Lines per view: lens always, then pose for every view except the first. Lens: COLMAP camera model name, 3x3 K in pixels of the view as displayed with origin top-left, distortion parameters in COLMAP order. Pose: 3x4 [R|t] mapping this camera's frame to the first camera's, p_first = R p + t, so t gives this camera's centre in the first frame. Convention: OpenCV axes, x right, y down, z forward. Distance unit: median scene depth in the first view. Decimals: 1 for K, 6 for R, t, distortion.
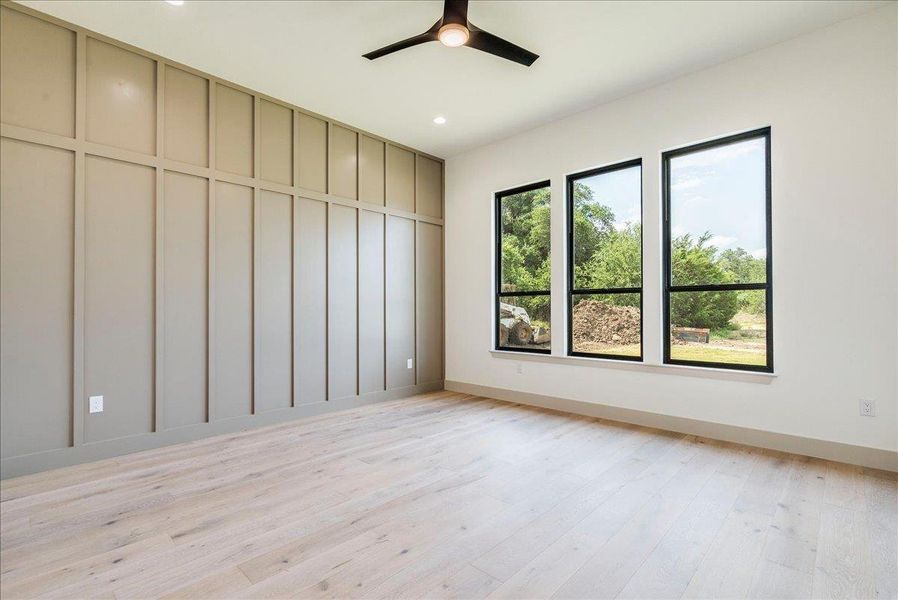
lens RADIAL K [[419.3, 0, 451.6], [0, 419.3, 299.1], [0, 0, 1]] dist [-0.000869, 0.000043]
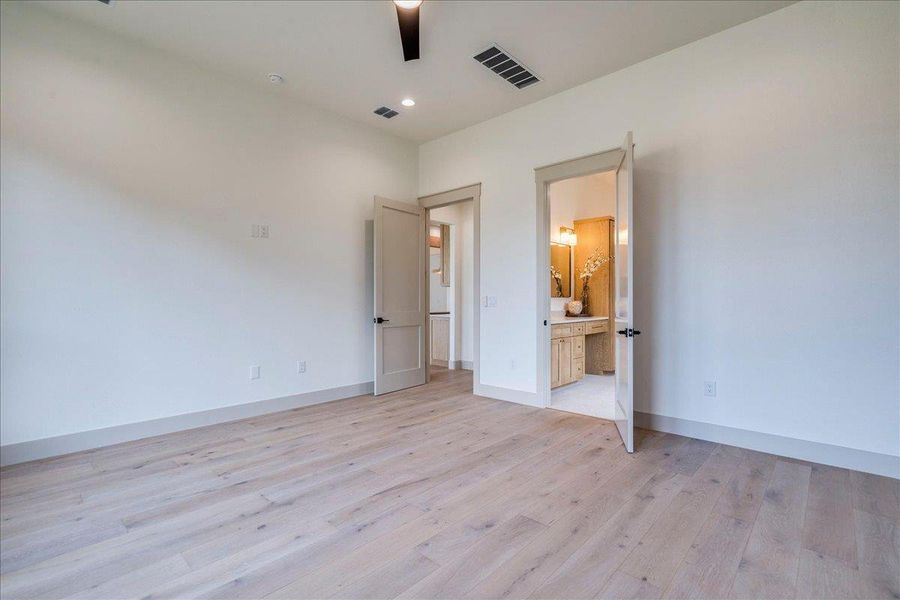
lens RADIAL K [[420.2, 0, 452.6], [0, 420.2, 299.1], [0, 0, 1]] dist [-0.000869, 0.000043]
pose [[-0.999948, 0.006669, -0.007722, -0.083900], [0.006882, 0.999587, -0.027909, 0.047987], [0.007533, -0.027961, -0.999581, 1.927654]]
